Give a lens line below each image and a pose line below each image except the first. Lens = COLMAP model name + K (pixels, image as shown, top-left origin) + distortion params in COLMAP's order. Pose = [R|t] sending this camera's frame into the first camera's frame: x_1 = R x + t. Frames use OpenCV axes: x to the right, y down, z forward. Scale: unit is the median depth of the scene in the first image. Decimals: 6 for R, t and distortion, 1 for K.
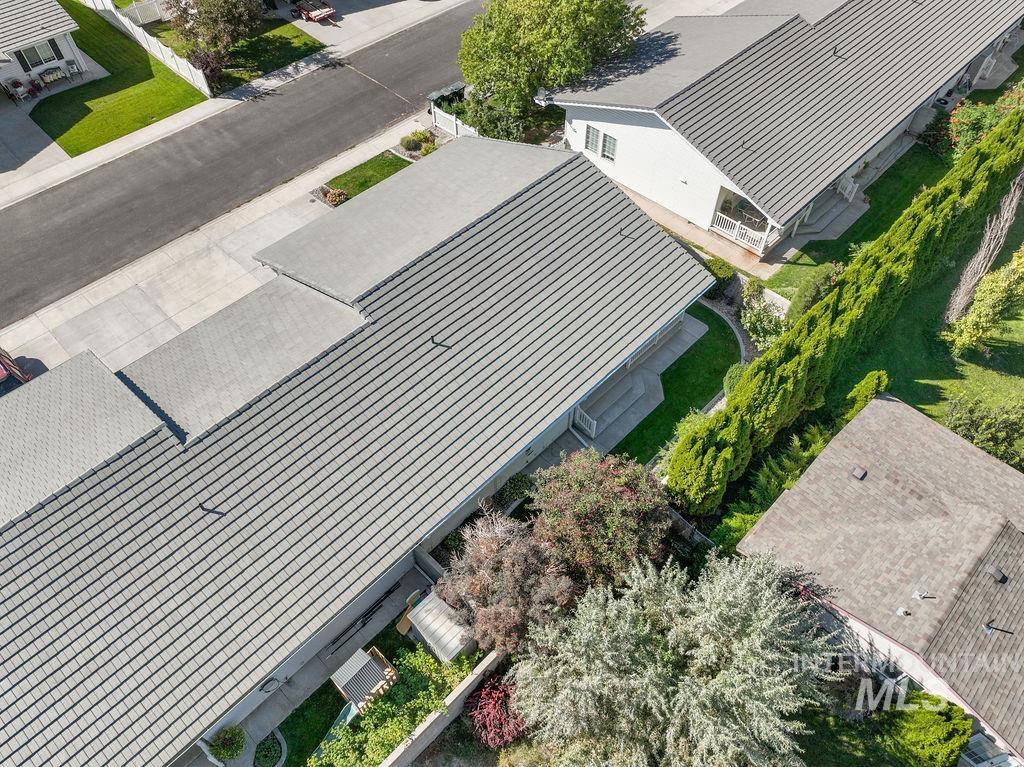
lens RADIAL K [[721.3, 0, 512.1], [0, 721.3, 388.1], [0, 0, 1]] dist [0.002086, 0.009087]
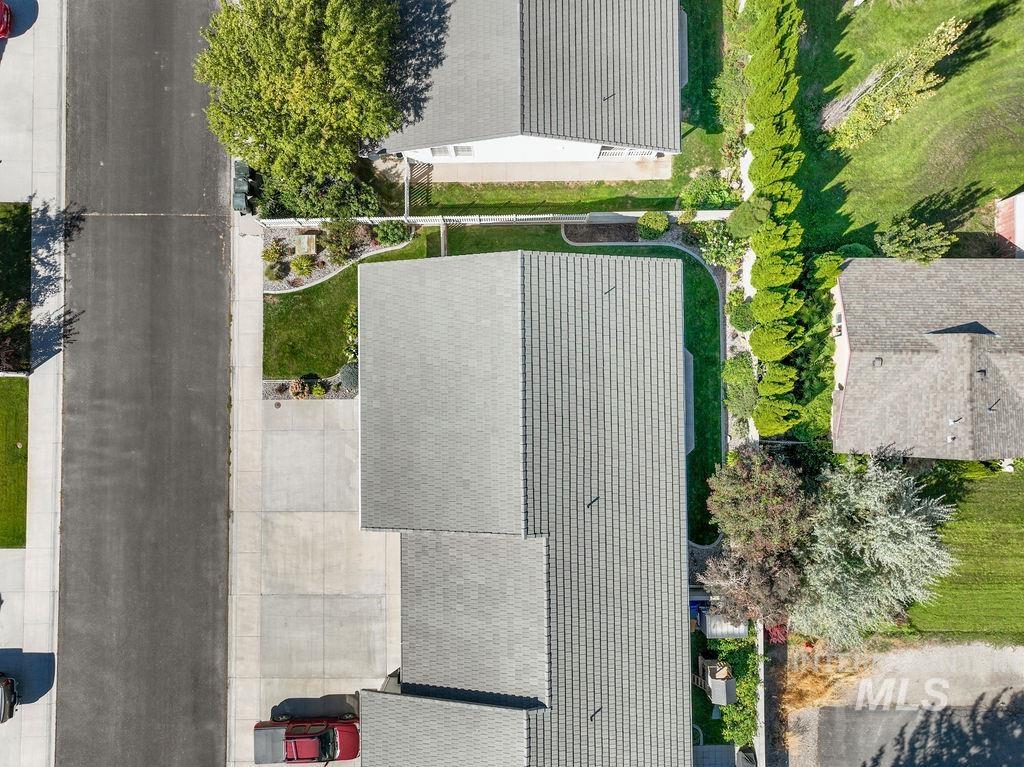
lens RADIAL K [[721.3, 0, 512.1], [0, 721.3, 388.1], [0, 0, 1]] dist [0.002086, 0.009087]
pose [[0.709066, -0.704788, 0.022355, -0.057146], [0.557237, 0.579483, 0.594715, -0.660961], [-0.432102, -0.409235, 0.803626, 0.092153]]
